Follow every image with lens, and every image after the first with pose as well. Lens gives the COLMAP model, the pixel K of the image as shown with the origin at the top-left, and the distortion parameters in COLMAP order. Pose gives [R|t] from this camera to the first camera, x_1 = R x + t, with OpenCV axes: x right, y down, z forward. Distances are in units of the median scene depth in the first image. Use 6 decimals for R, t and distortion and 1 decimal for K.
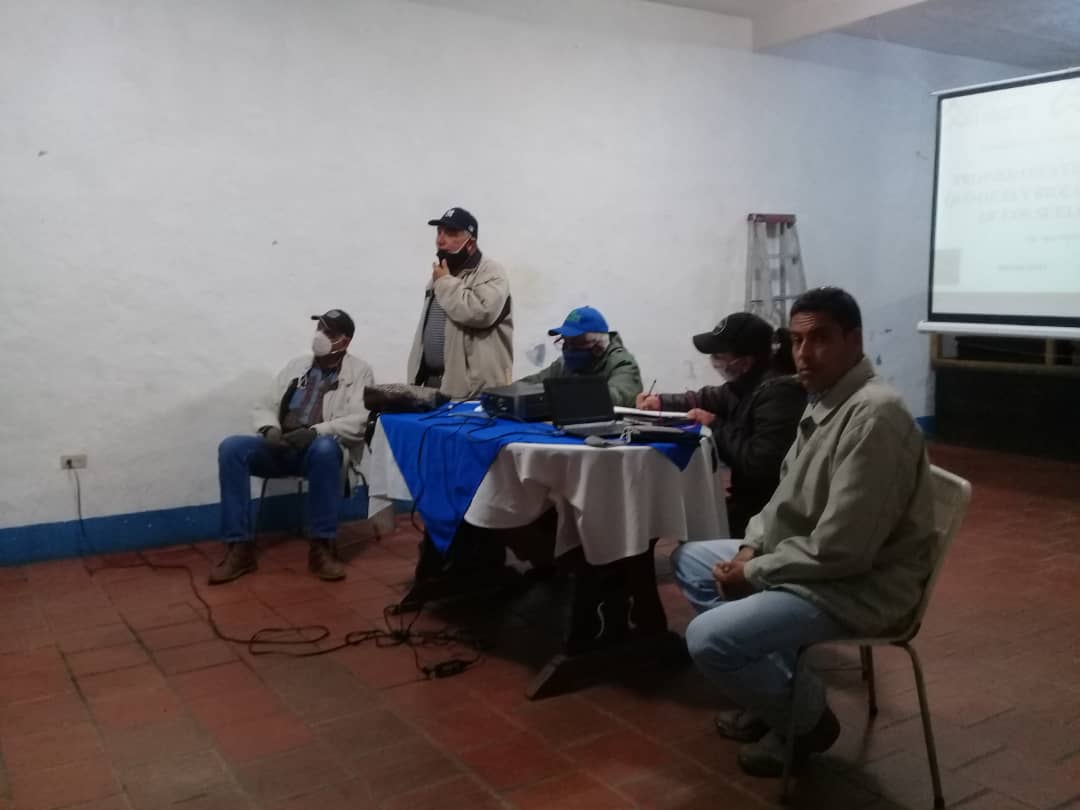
lens RADIAL K [[998.9, 0, 544.7], [0, 998.9, 402.2], [0, 0, 1]] dist [0.146556, -0.326022]
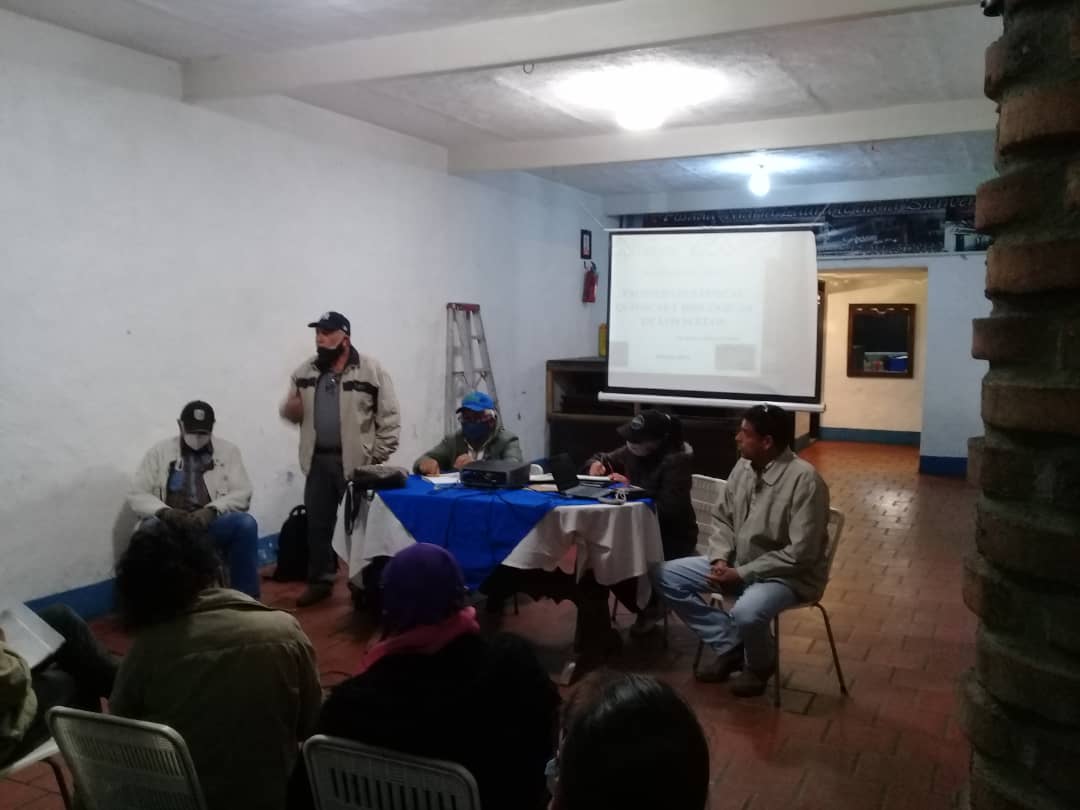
lens RADIAL K [[998.9, 0, 544.7], [0, 998.9, 402.2], [0, 0, 1]] dist [0.146556, -0.326022]
pose [[0.846797, -0.022447, 0.531442, -0.508853], [0.040705, 0.998914, -0.022665, -0.048306], [-0.530356, 0.040825, 0.846792, -0.133085]]
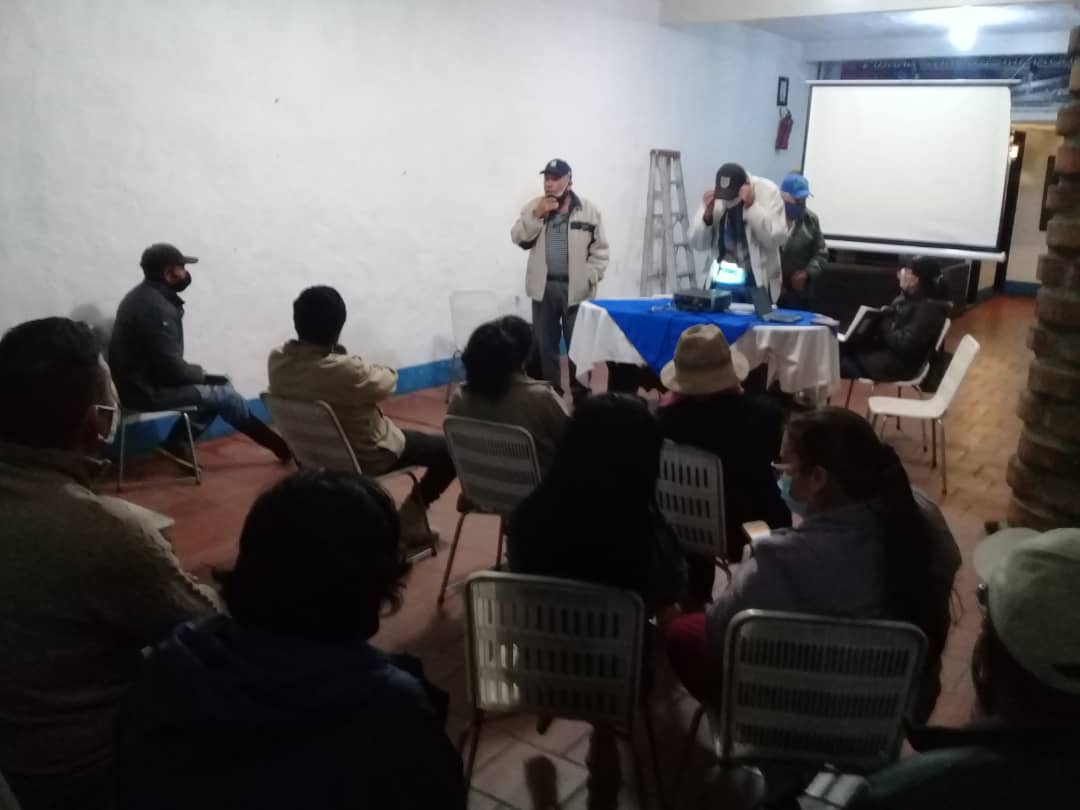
lens RADIAL K [[998.9, 0, 544.7], [0, 998.9, 402.2], [0, 0, 1]] dist [0.146556, -0.326022]
pose [[0.923319, -0.048760, 0.380925, -0.667570], [0.000224, 0.991975, 0.126436, -0.032622], [-0.384033, -0.116656, 0.915920, -0.314941]]
